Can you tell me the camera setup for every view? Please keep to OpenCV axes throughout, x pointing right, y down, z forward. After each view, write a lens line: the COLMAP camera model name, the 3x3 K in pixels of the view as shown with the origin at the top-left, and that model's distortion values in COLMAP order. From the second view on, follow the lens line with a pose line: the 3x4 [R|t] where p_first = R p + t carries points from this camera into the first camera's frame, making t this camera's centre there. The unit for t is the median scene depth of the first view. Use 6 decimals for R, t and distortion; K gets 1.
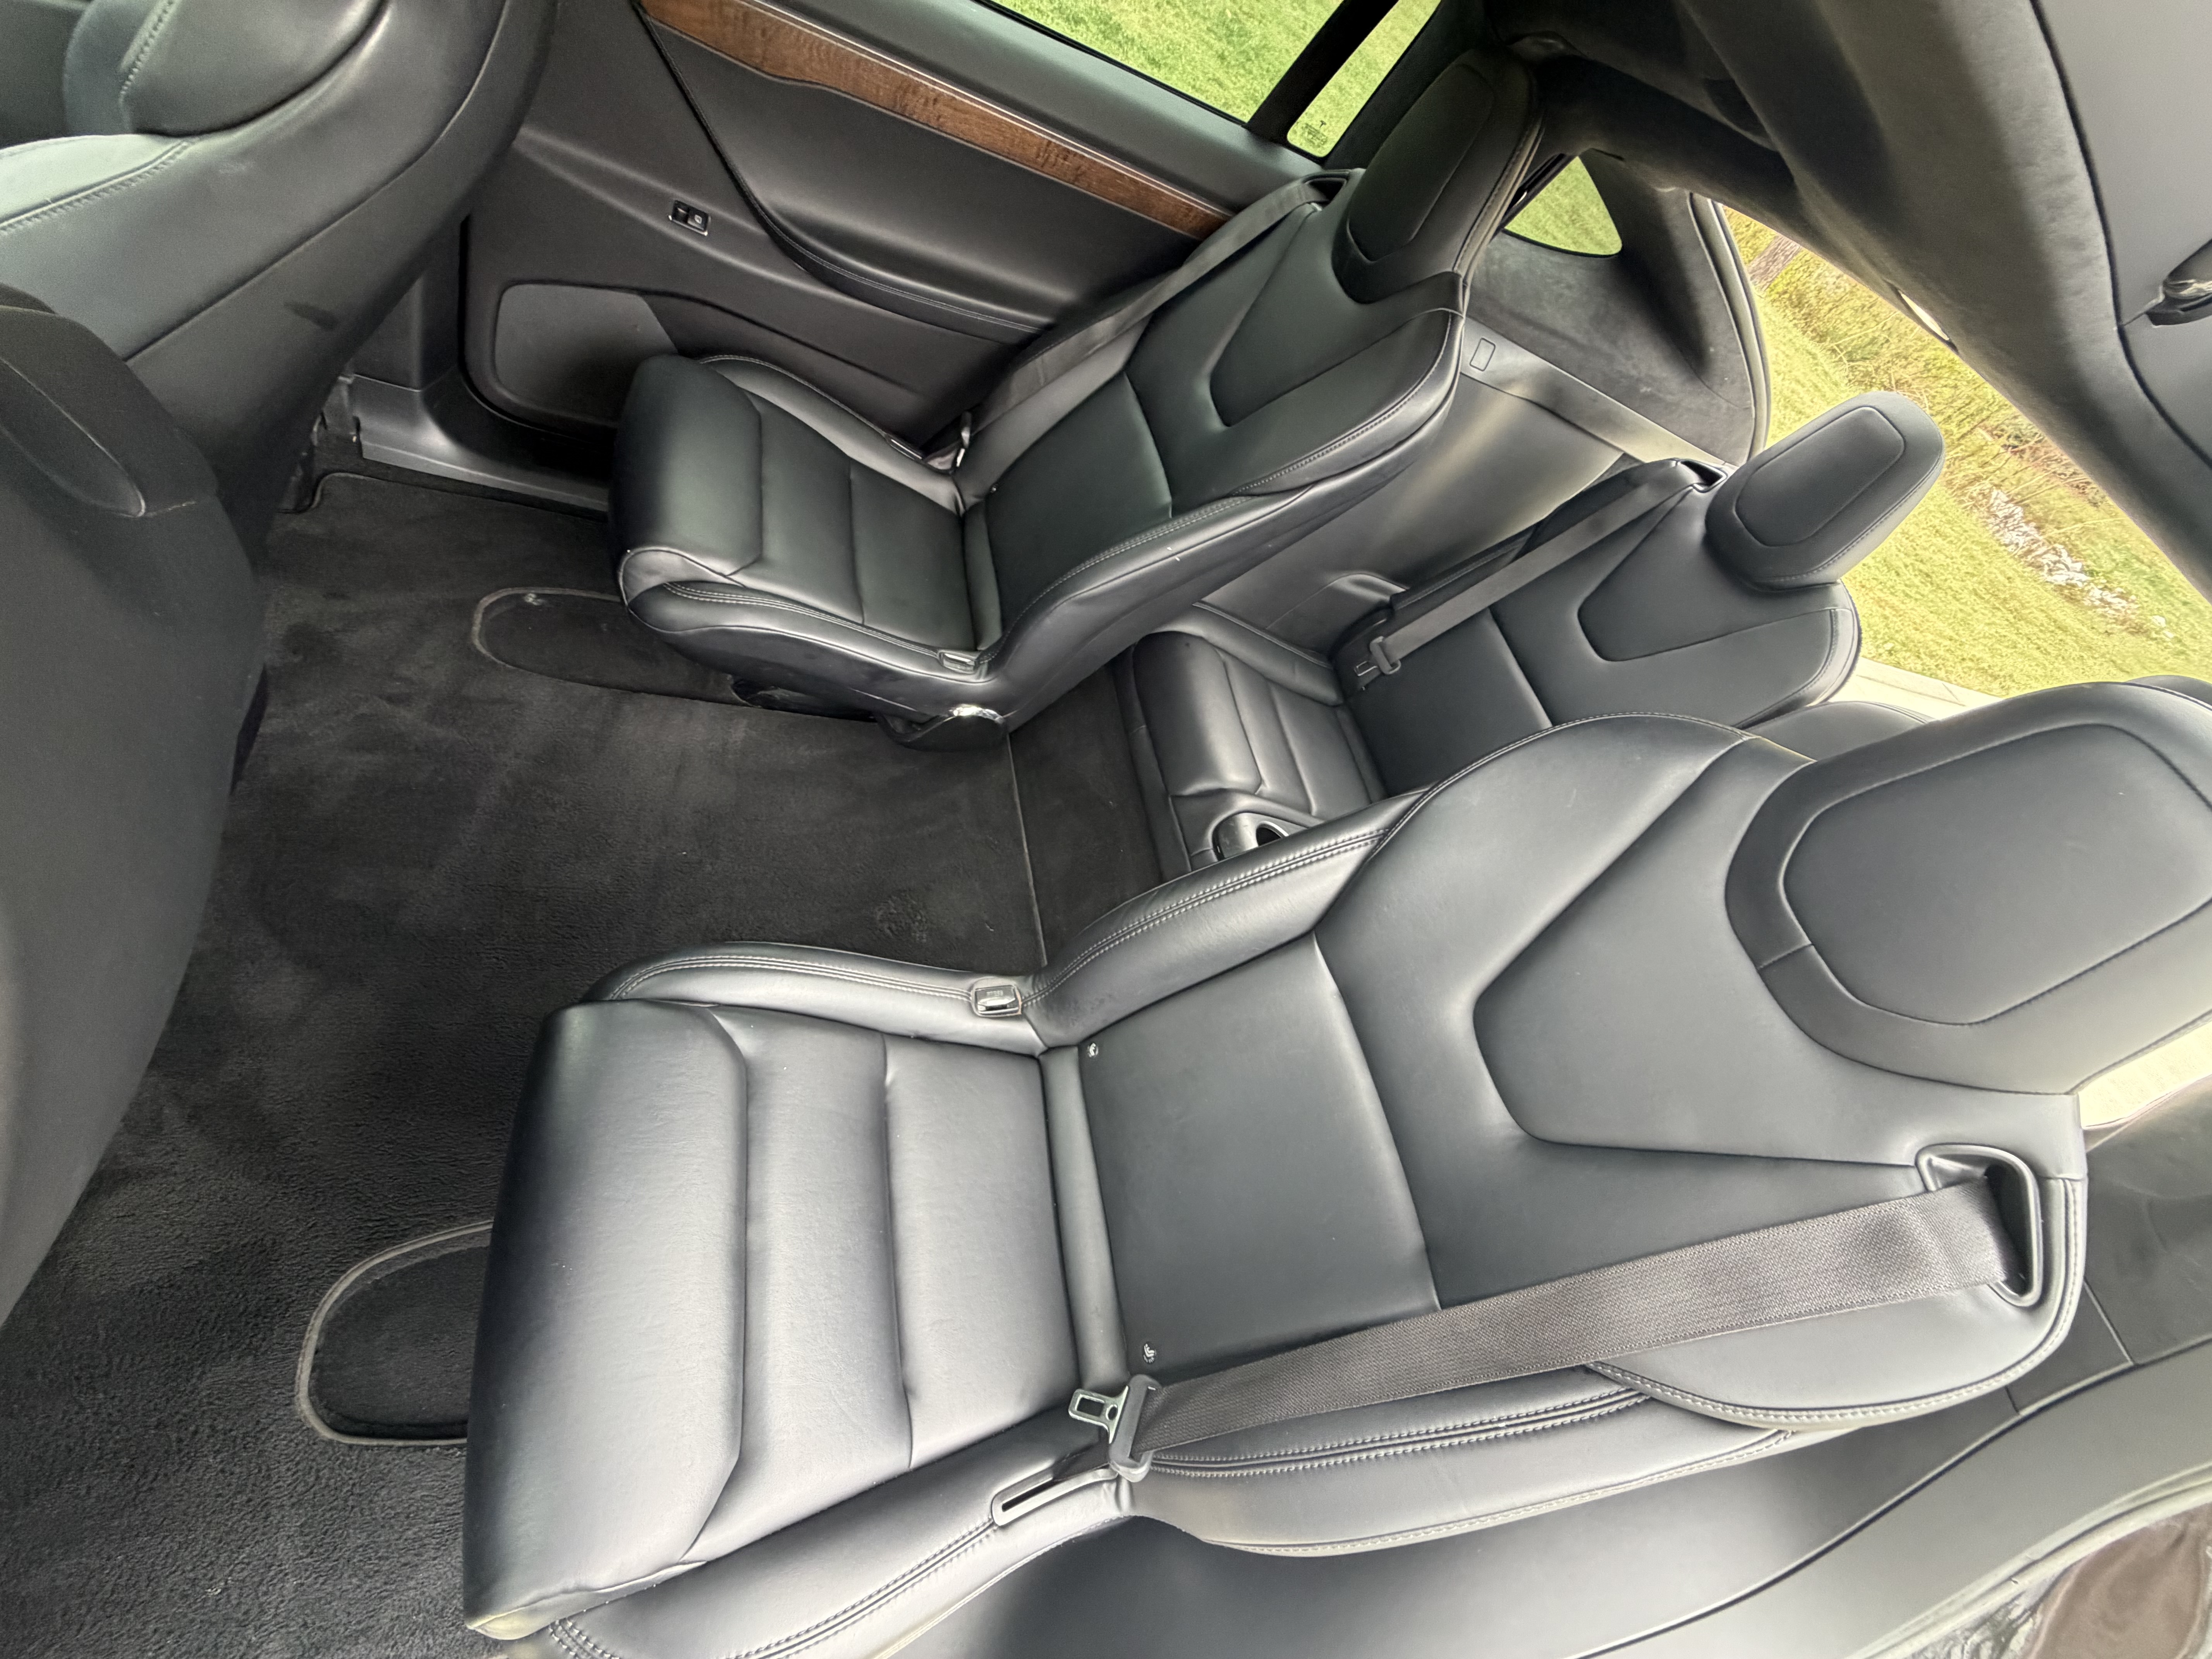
lens RADIAL K [[875.0, 0, 1096.8], [0, 875.0, 827.6], [0, 0, 1]] dist [0.004439, -0.000258]
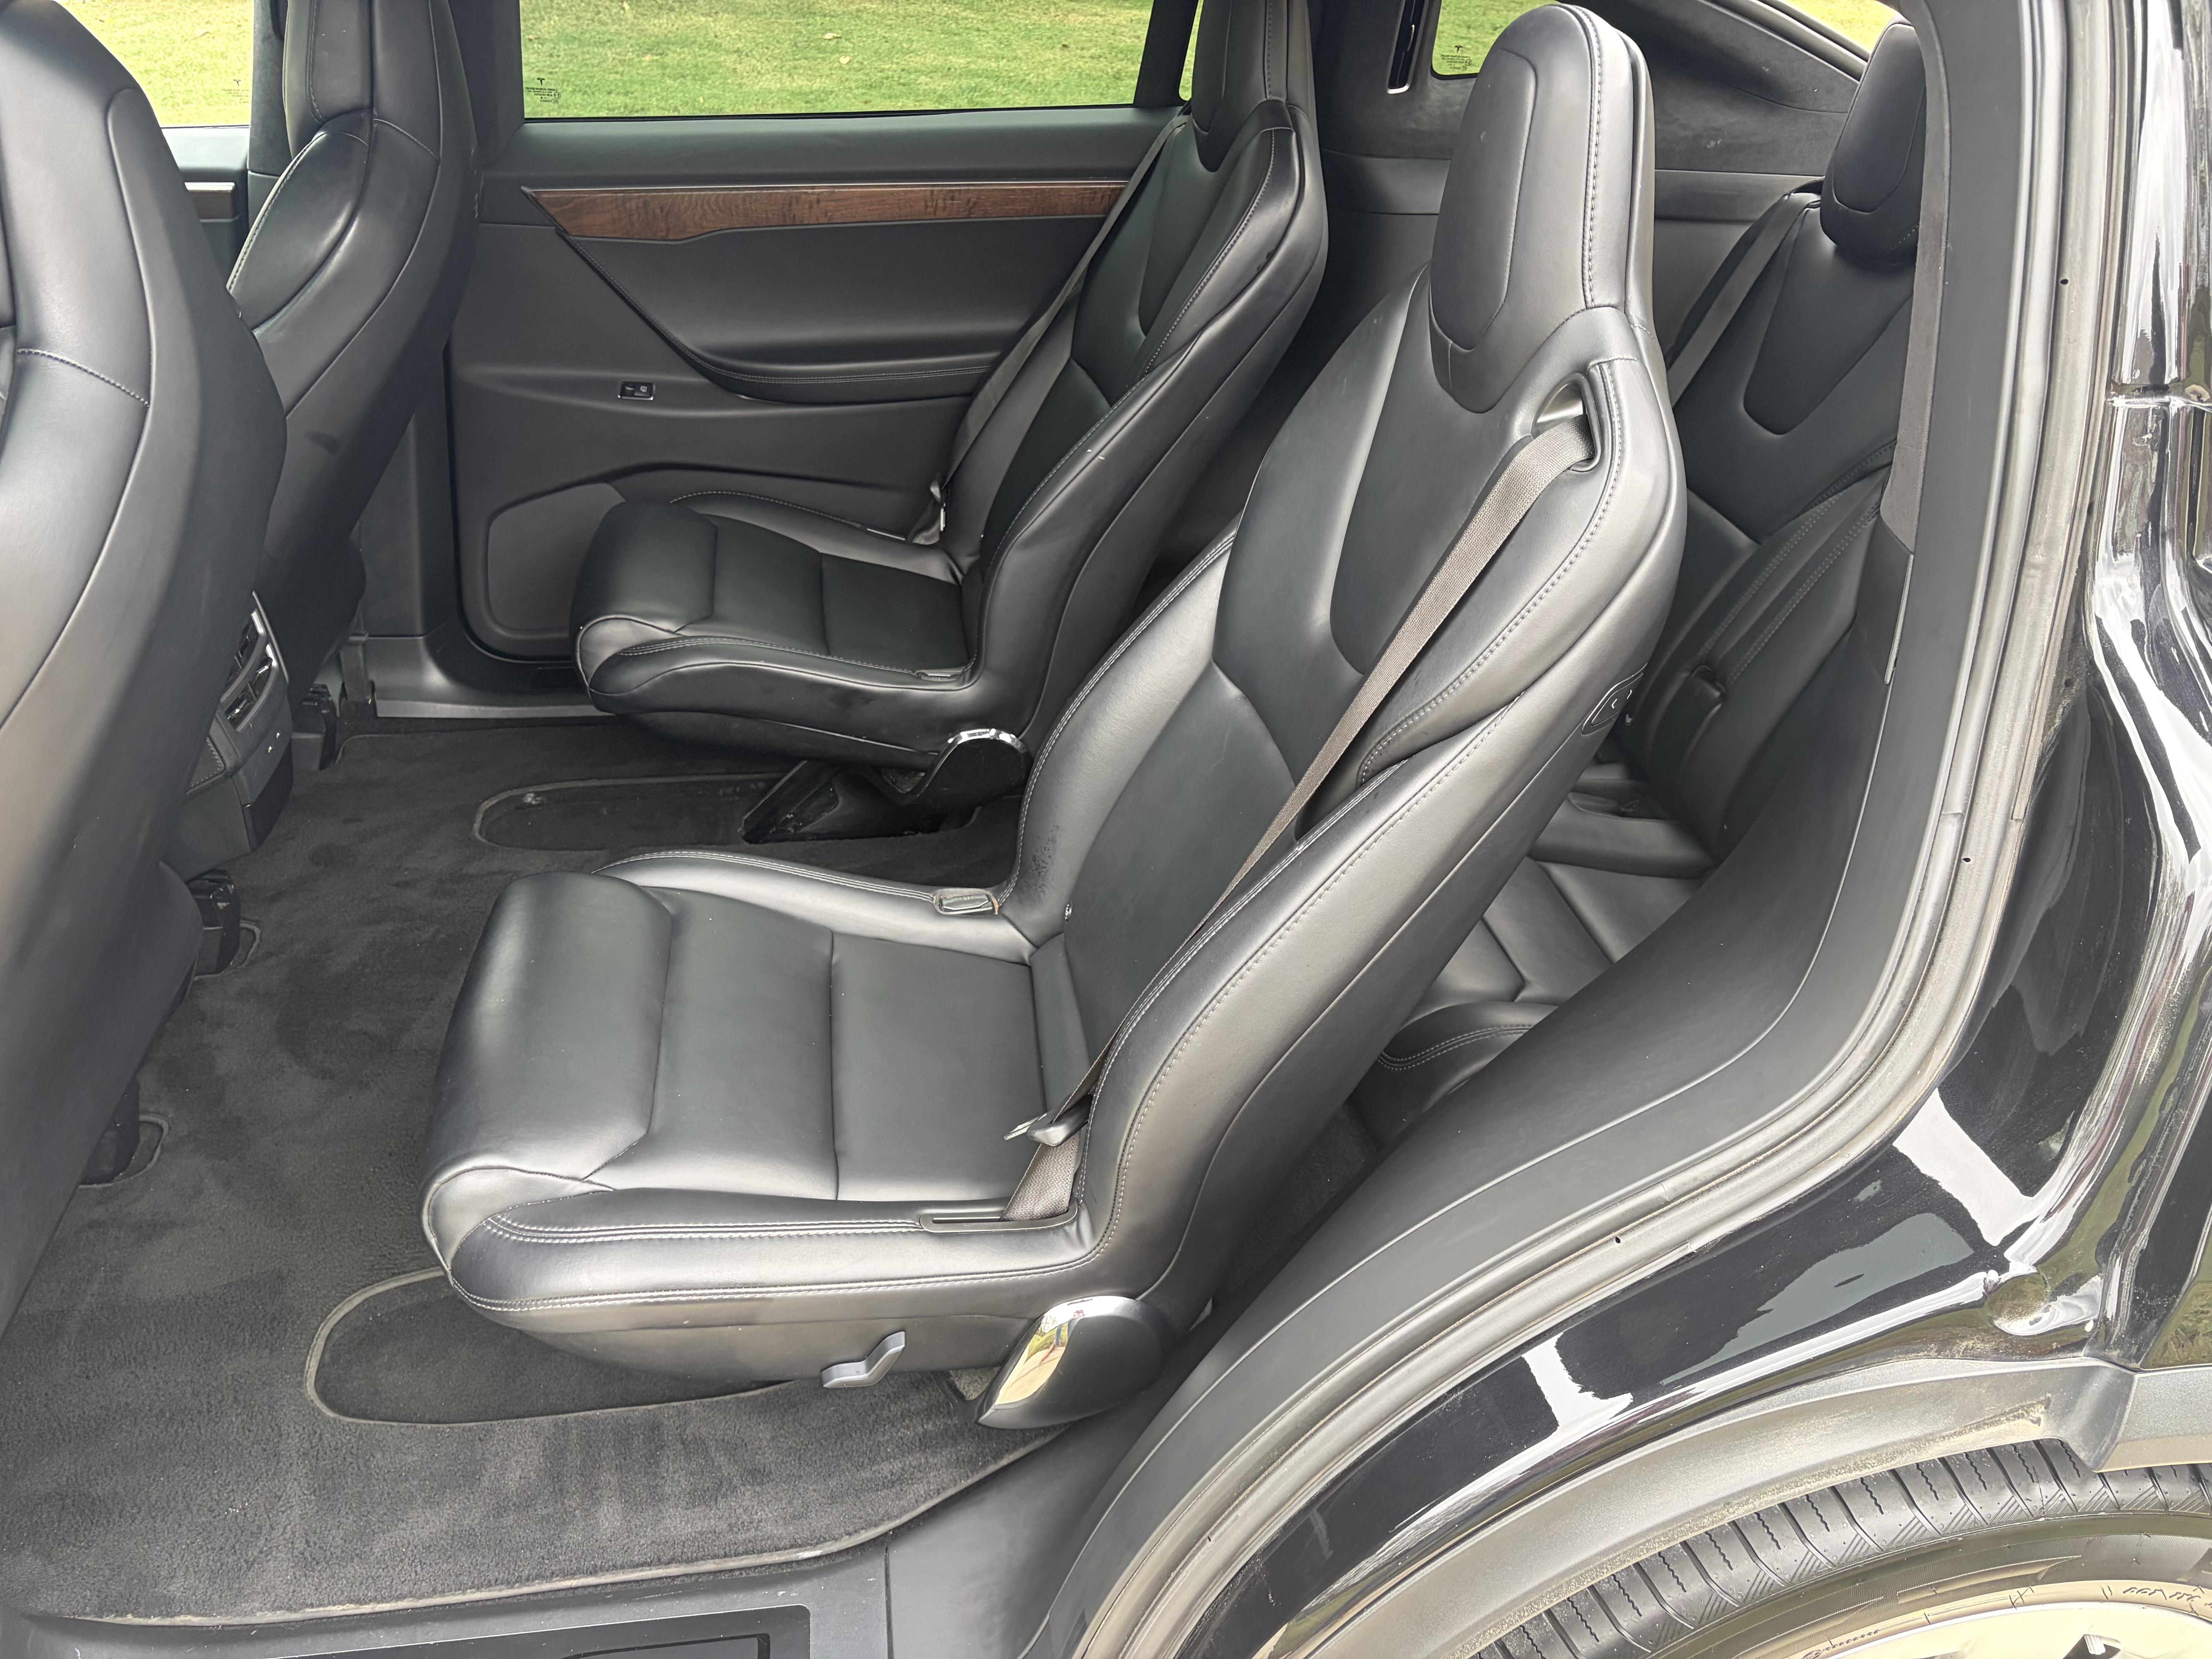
lens RADIAL K [[1670.7, 0, 1107.7], [0, 1670.7, 829.1], [0, 0, 1]] dist [0.043760, -0.036431]
pose [[0.920910, -0.310264, -0.235926, 0.359618], [0.190078, 0.885916, -0.423111, 0.717822], [0.340286, 0.344803, 0.874824, -0.362417]]
